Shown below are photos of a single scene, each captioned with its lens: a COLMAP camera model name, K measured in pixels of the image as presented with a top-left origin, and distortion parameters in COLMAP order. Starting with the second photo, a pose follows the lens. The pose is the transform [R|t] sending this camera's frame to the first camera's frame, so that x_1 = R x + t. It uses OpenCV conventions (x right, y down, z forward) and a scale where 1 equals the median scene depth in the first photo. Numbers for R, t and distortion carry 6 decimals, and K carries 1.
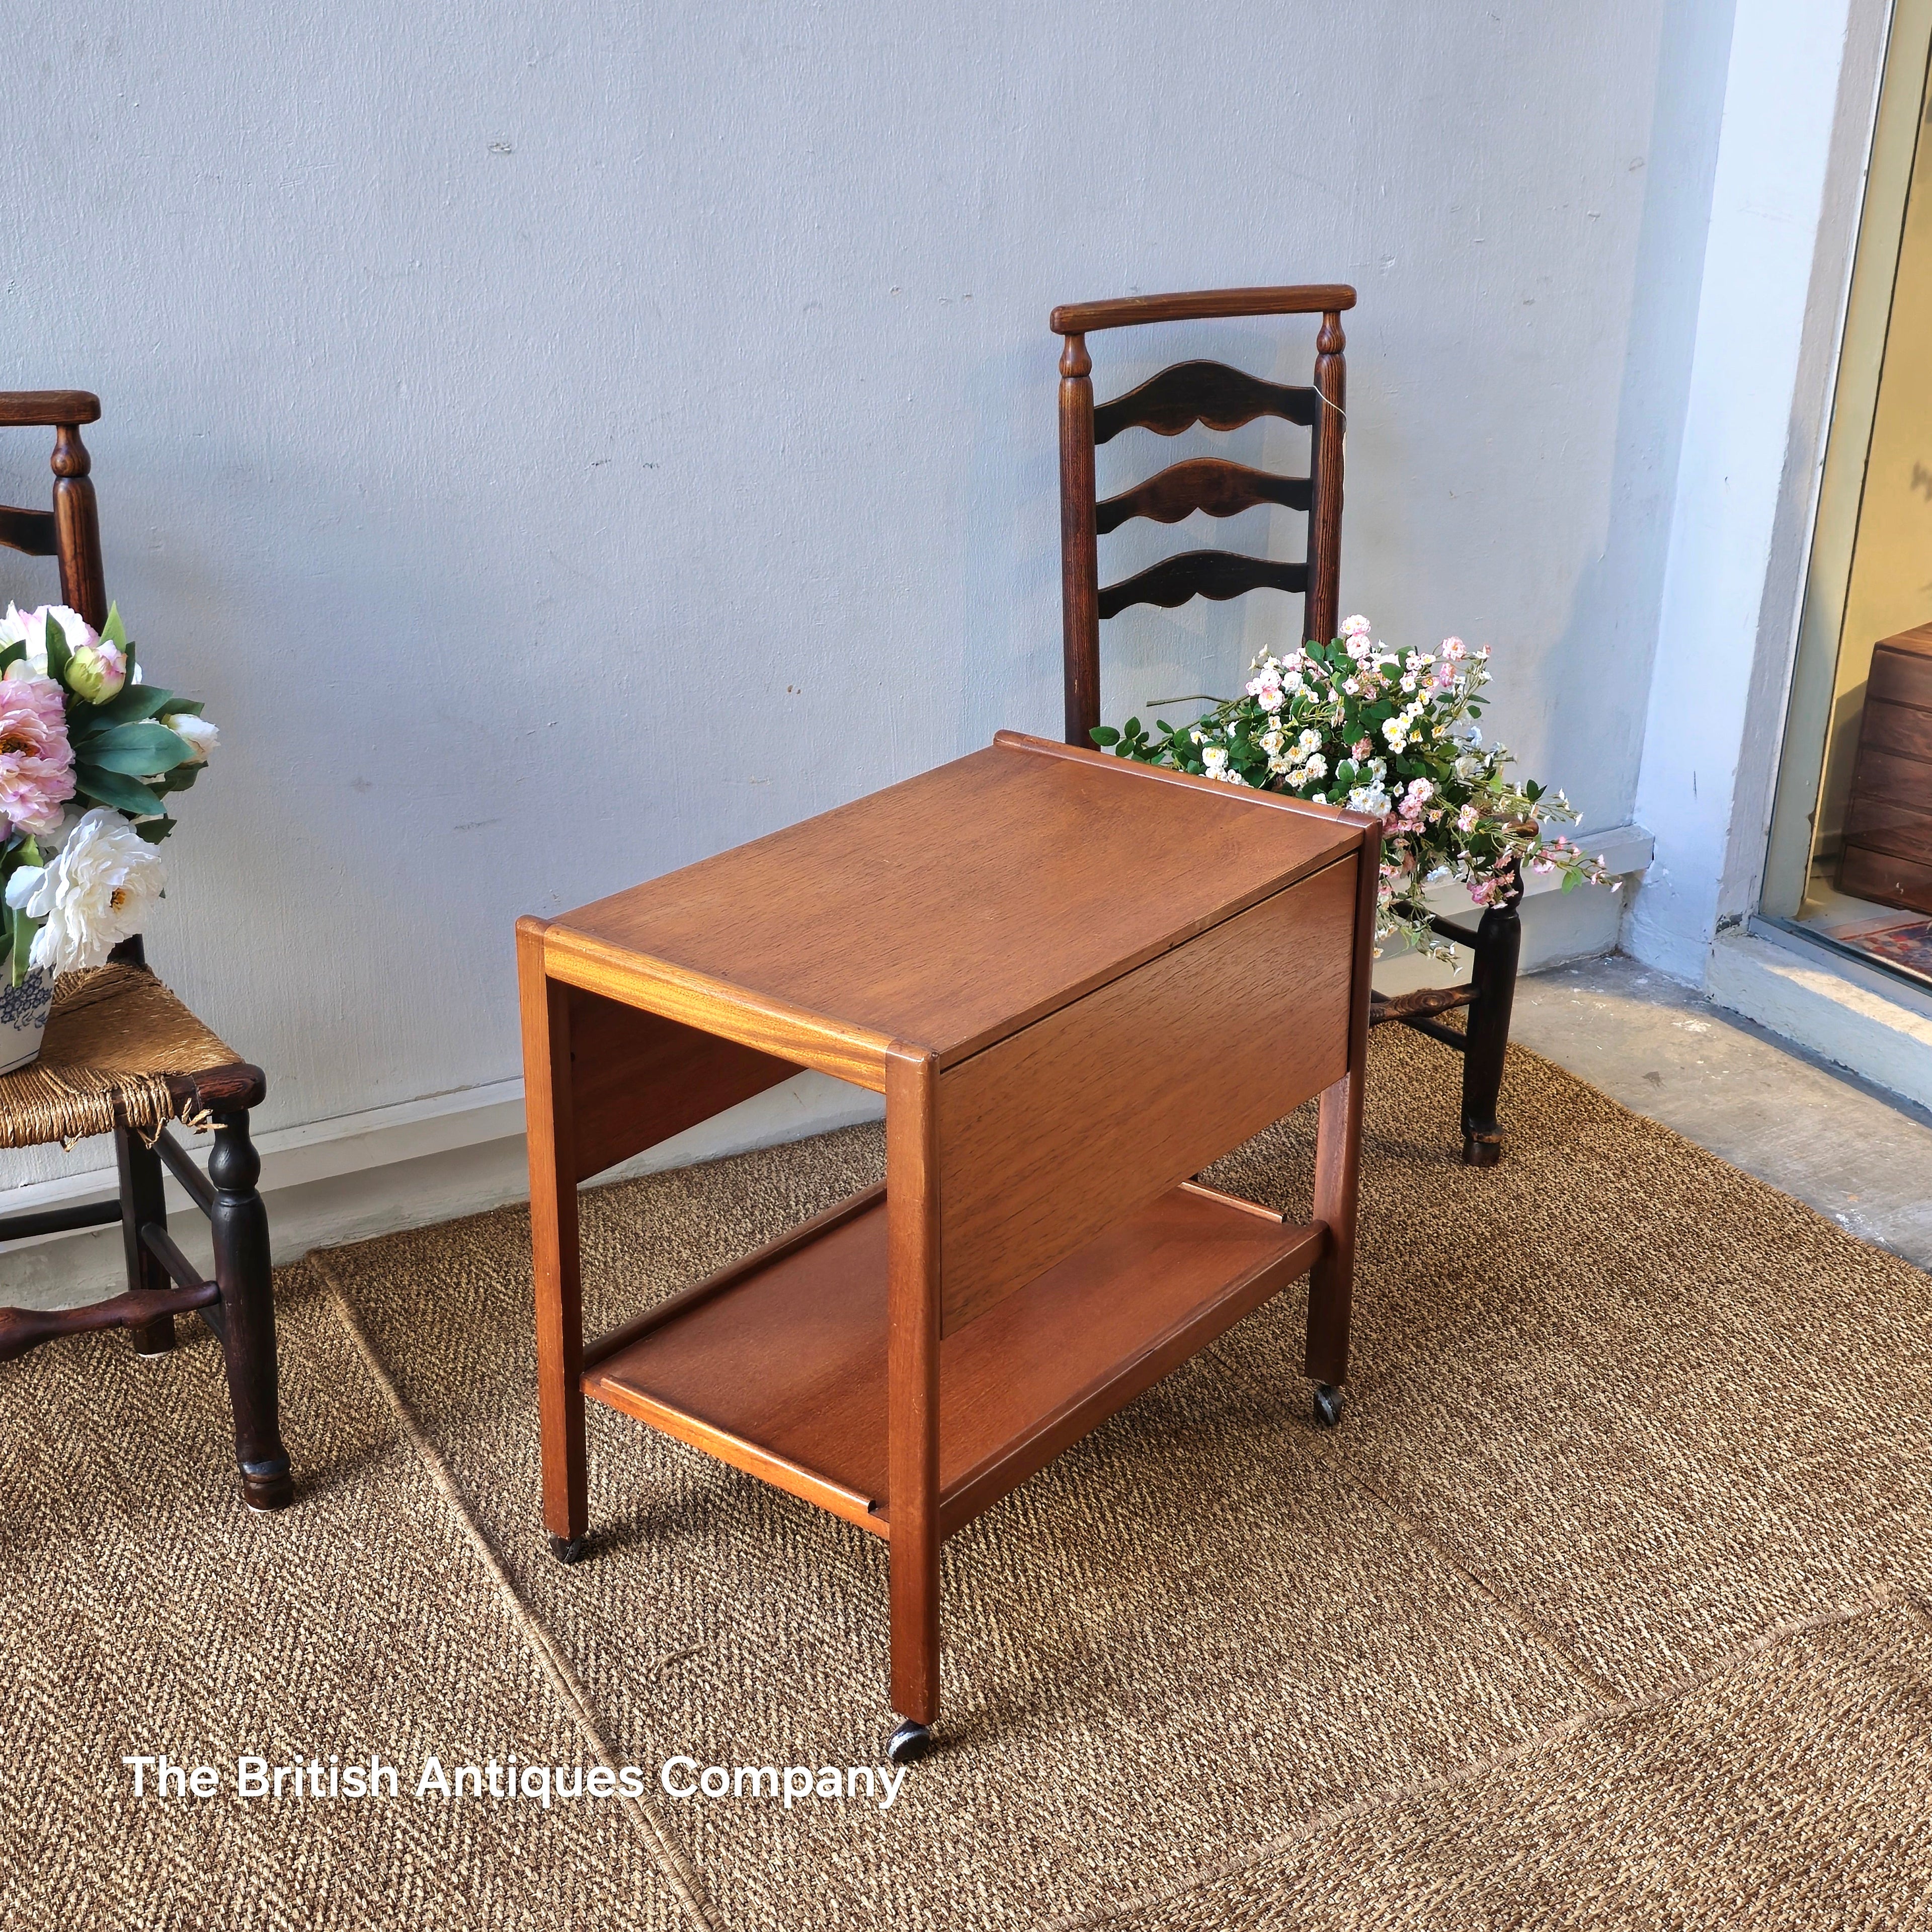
lens RADIAL K [[2522.9, 0, 955.8], [0, 2522.9, 962.0], [0, 0, 1]] dist [0.039221, -0.085750]
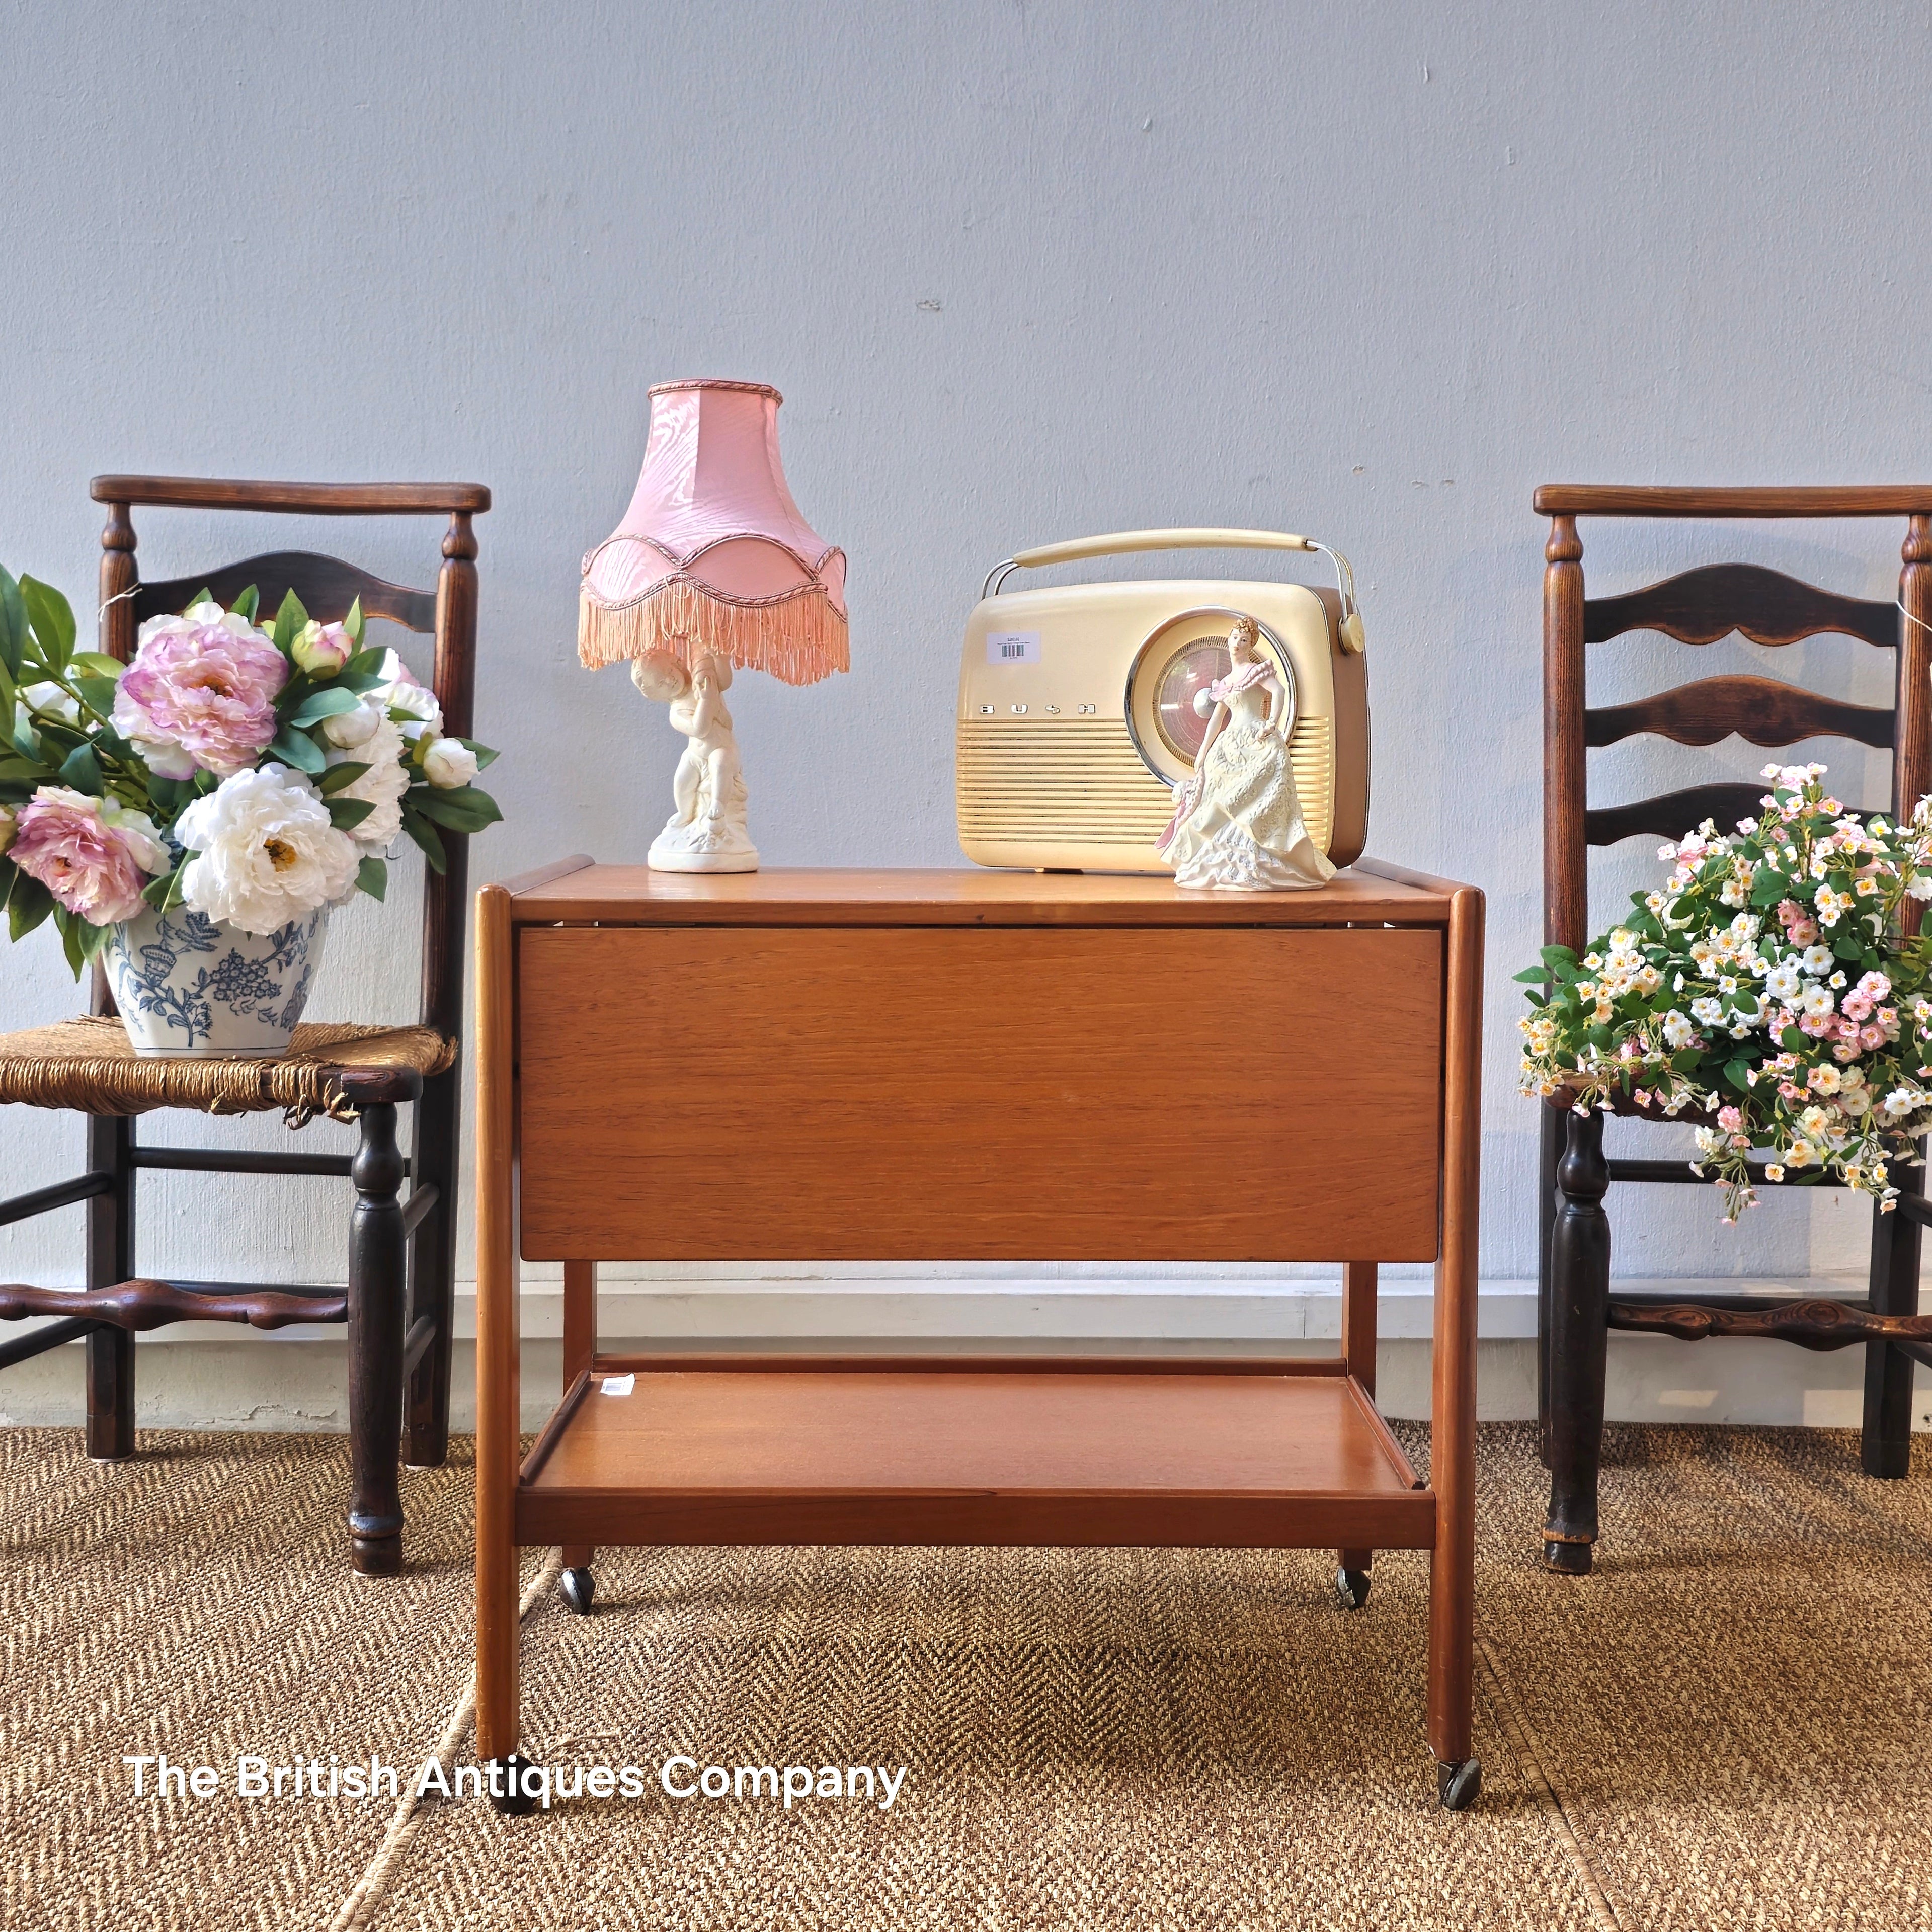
lens RADIAL K [[2567.7, 0, 980.1], [0, 2567.7, 943.9], [0, 0, 1]] dist [0.059239, -0.102571]
pose [[0.873923, 0.039583, -0.484450, 0.326080], [-0.188583, 0.946219, -0.262882, 0.177916], [0.447990, 0.321097, 0.834387, 0.207691]]
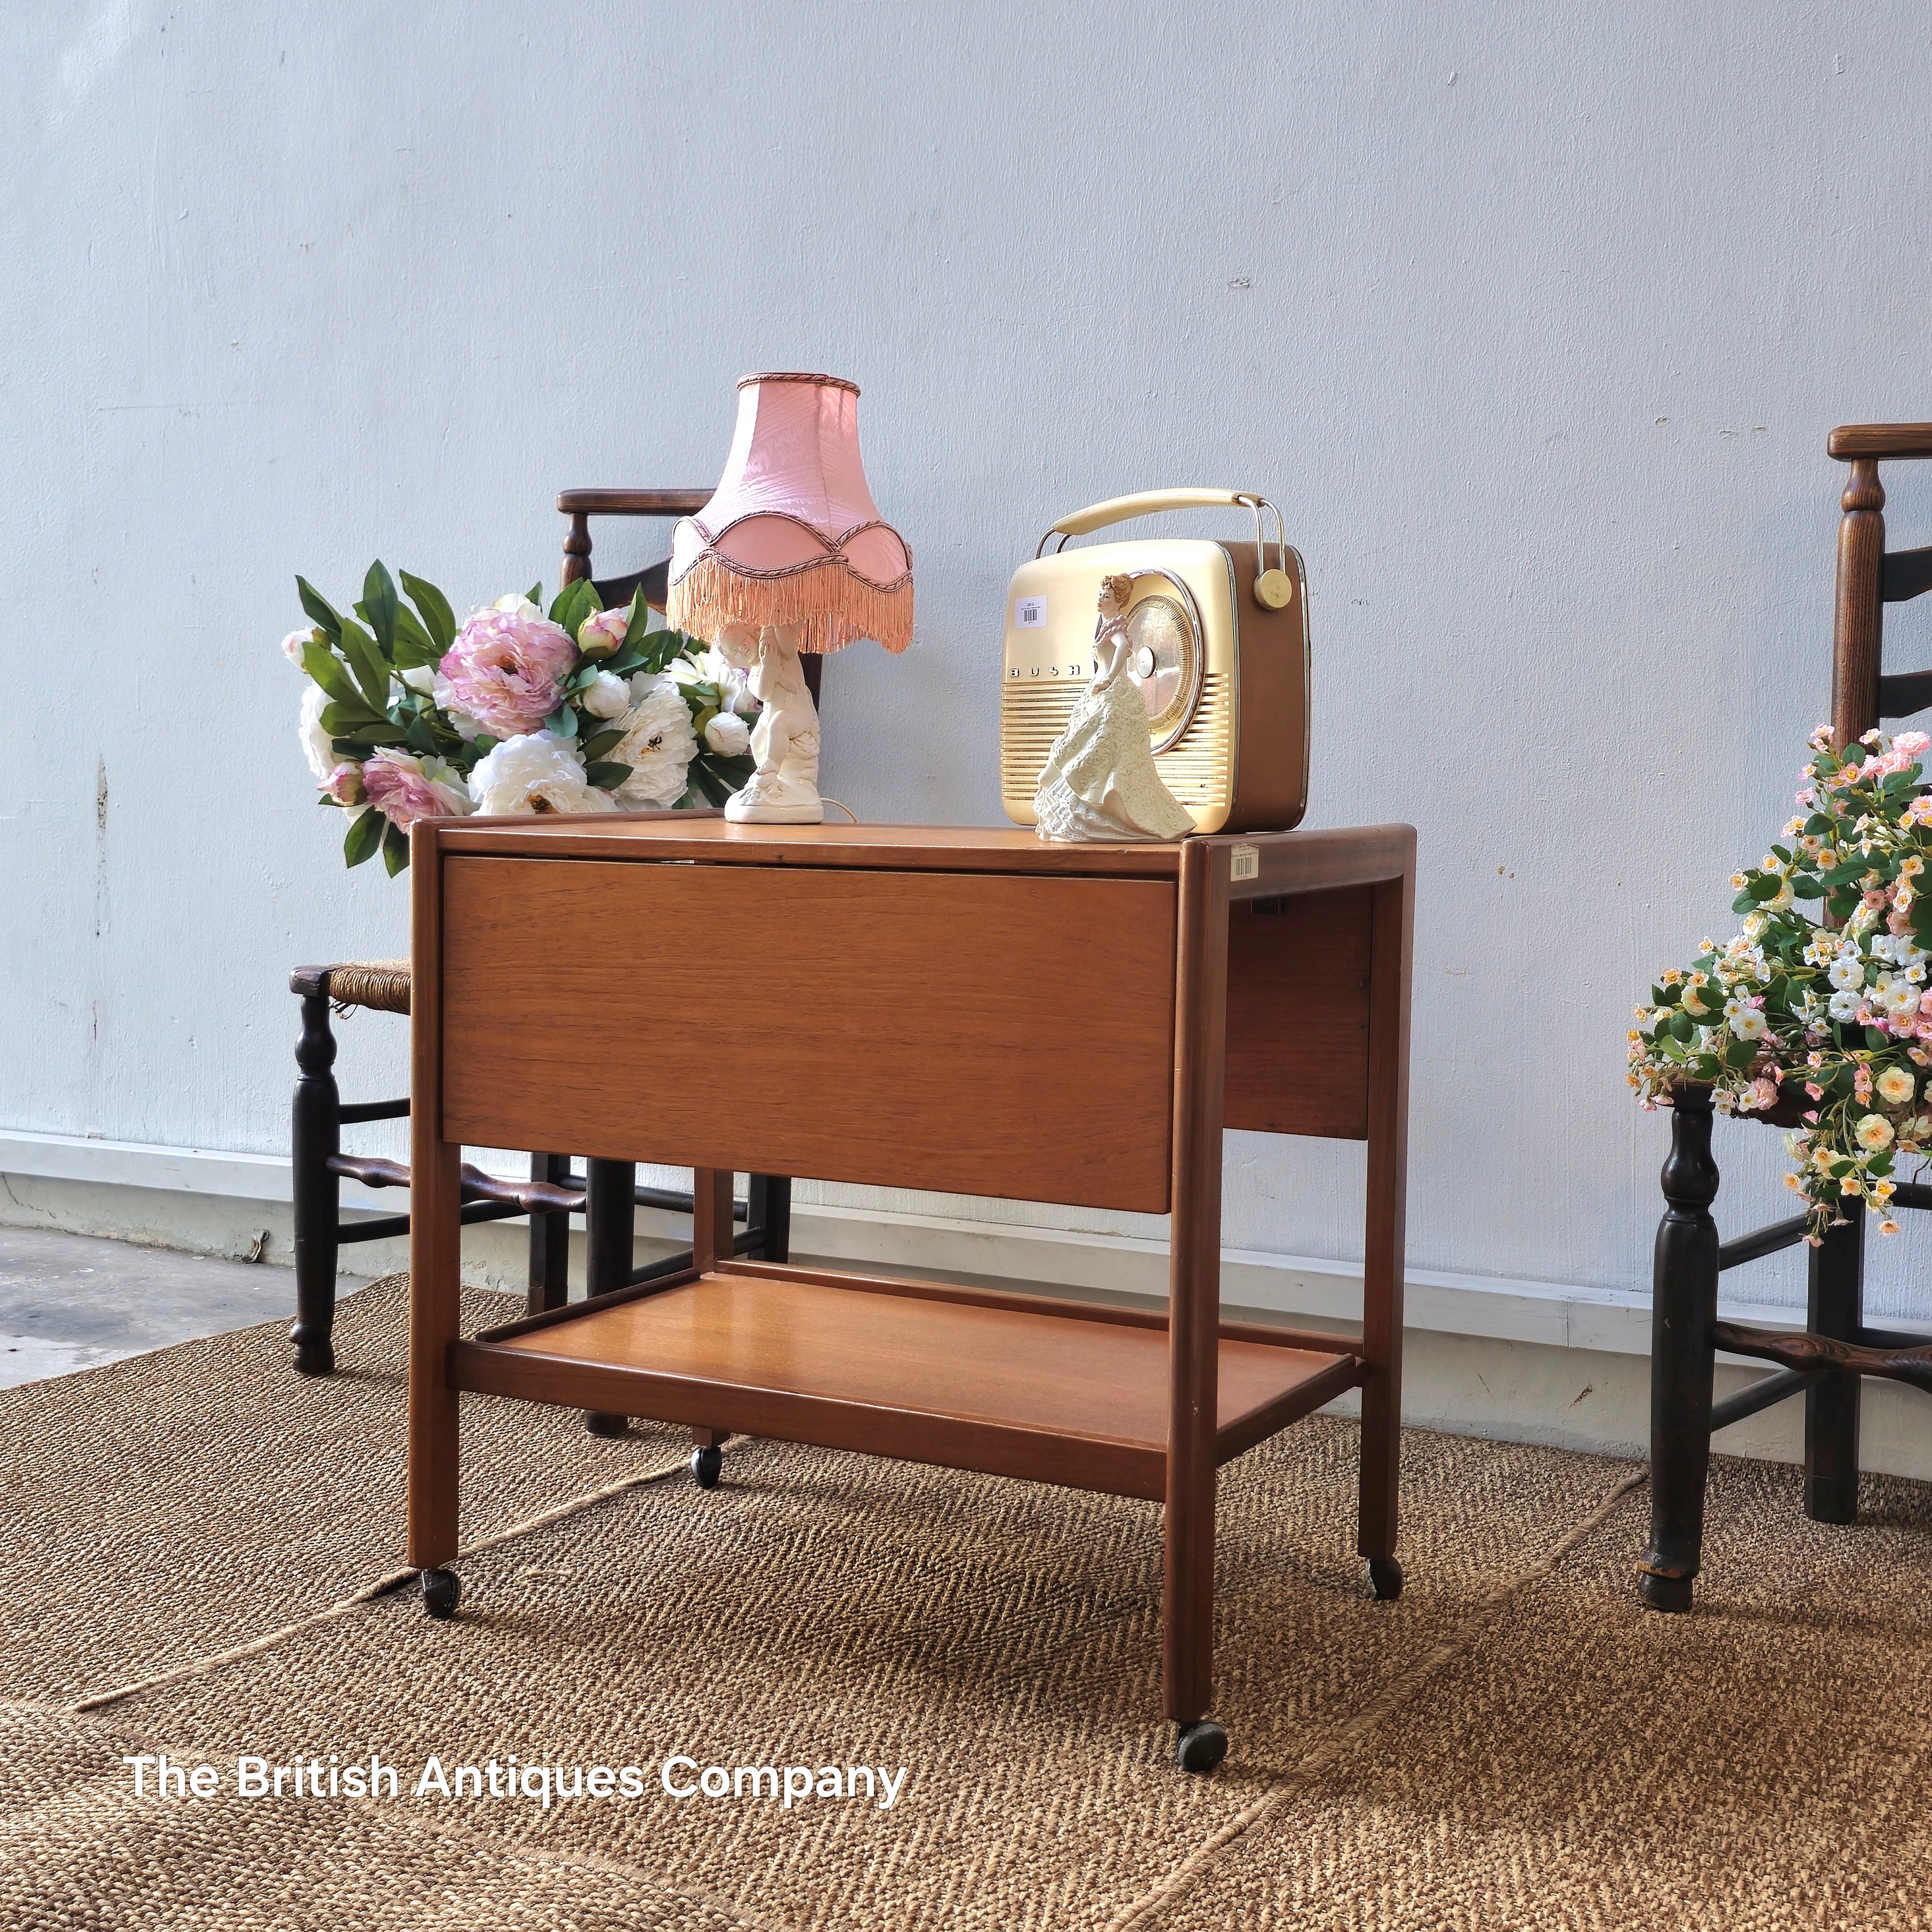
lens RADIAL K [[2579.6, 0, 966.0], [0, 2579.6, 966.0], [0, 0, 1]] dist [0.101411, -0.297751]
pose [[0.531617, 0.072875, -0.843844, 0.626516], [-0.332034, 0.934477, -0.128478, 0.104634], [0.779190, 0.348486, 0.520981, 0.423101]]
